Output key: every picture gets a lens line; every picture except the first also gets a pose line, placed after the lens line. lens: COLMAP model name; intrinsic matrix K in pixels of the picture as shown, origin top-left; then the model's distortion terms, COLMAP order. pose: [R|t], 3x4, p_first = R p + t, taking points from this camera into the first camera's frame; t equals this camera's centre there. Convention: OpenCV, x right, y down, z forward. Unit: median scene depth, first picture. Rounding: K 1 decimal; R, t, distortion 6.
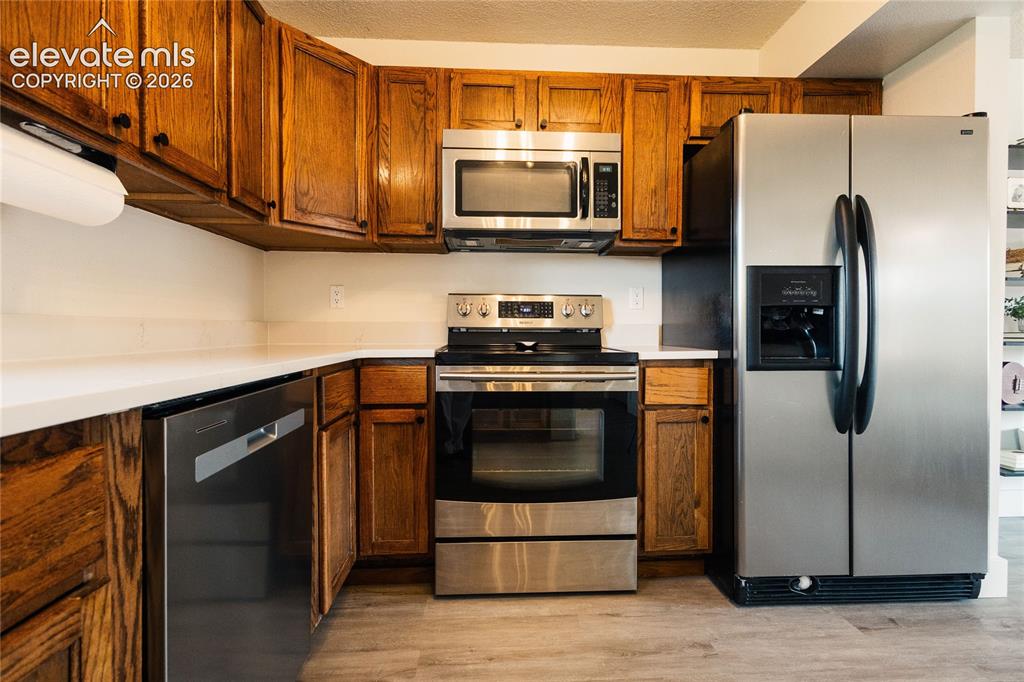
lens RADIAL K [[467.1, 0, 511.1], [0, 467.1, 338.2], [0, 0, 1]] dist [0.007968, -0.001578]
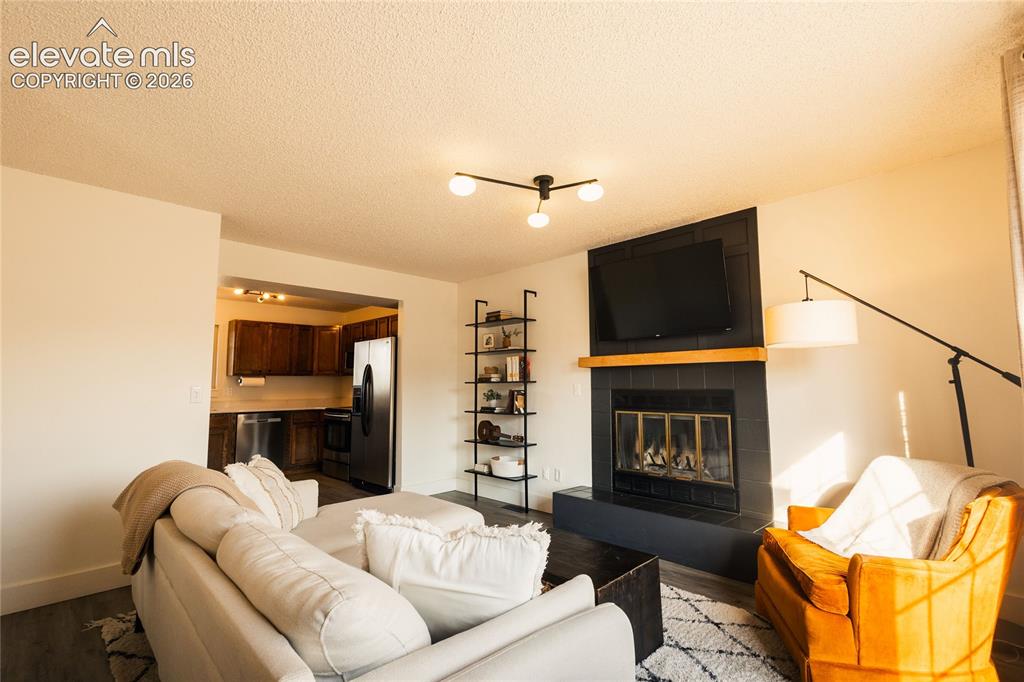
lens RADIAL K [[467.1, 0, 511.7], [0, 467.1, 344.9], [0, 0, 1]] dist [0.007968, -0.001578]
pose [[0.671364, -0.074536, -0.737370, 3.638121], [-0.004196, 0.994532, -0.104351, -0.090122], [0.741116, 0.073152, 0.667380, -0.446699]]
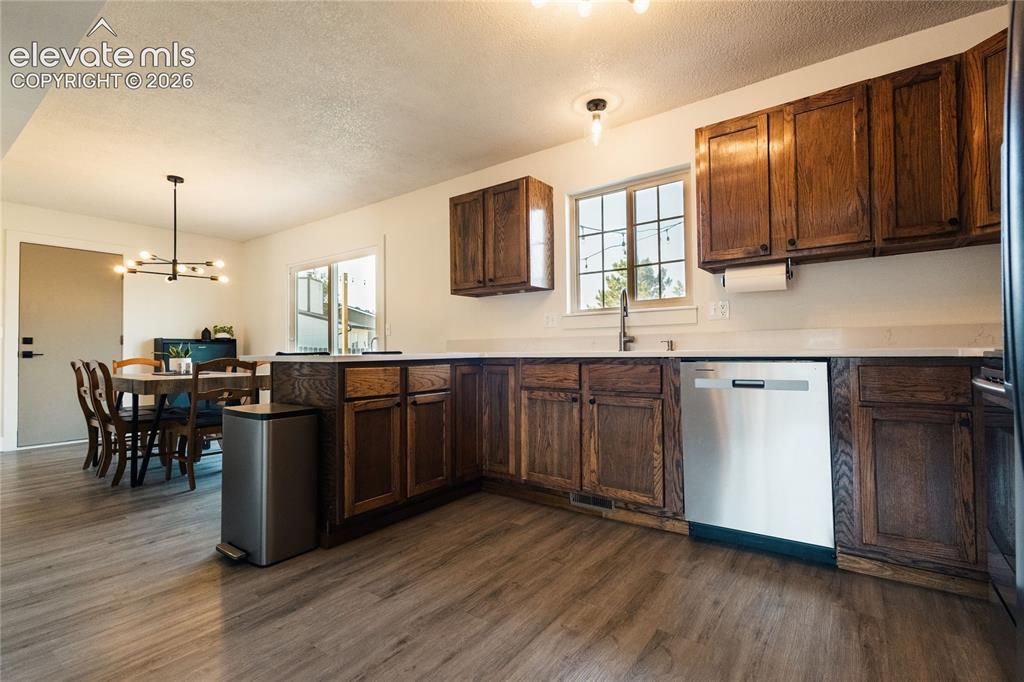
lens RADIAL K [[467.1, 0, 514.3], [0, 467.1, 341.9], [0, 0, 1]] dist [0.007968, -0.001578]
pose [[-0.629620, -0.007595, -0.776867, 1.020340], [-0.002225, 0.999966, -0.007974, 0.021320], [0.776900, -0.003292, -0.629615, 0.859432]]
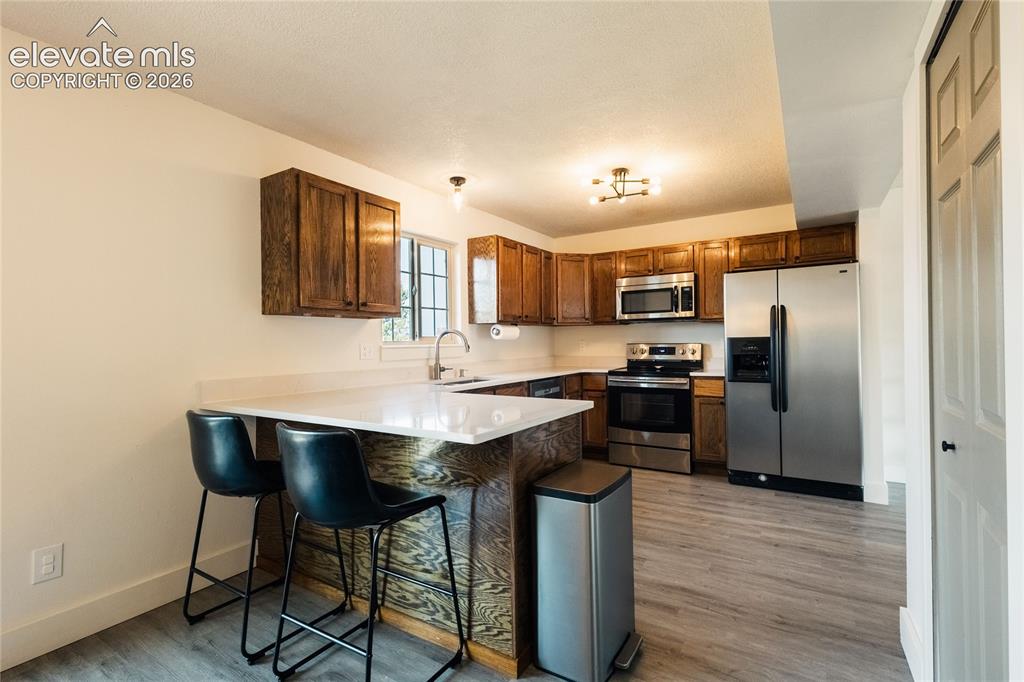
lens RADIAL K [[467.1, 0, 513.4], [0, 467.1, 341.4], [0, 0, 1]] dist [0.007968, -0.001578]
pose [[0.816552, -0.013219, -0.577120, 0.922038], [0.004468, 0.999853, -0.016580, -0.093804], [0.577254, 0.010960, 0.816491, -1.462203]]
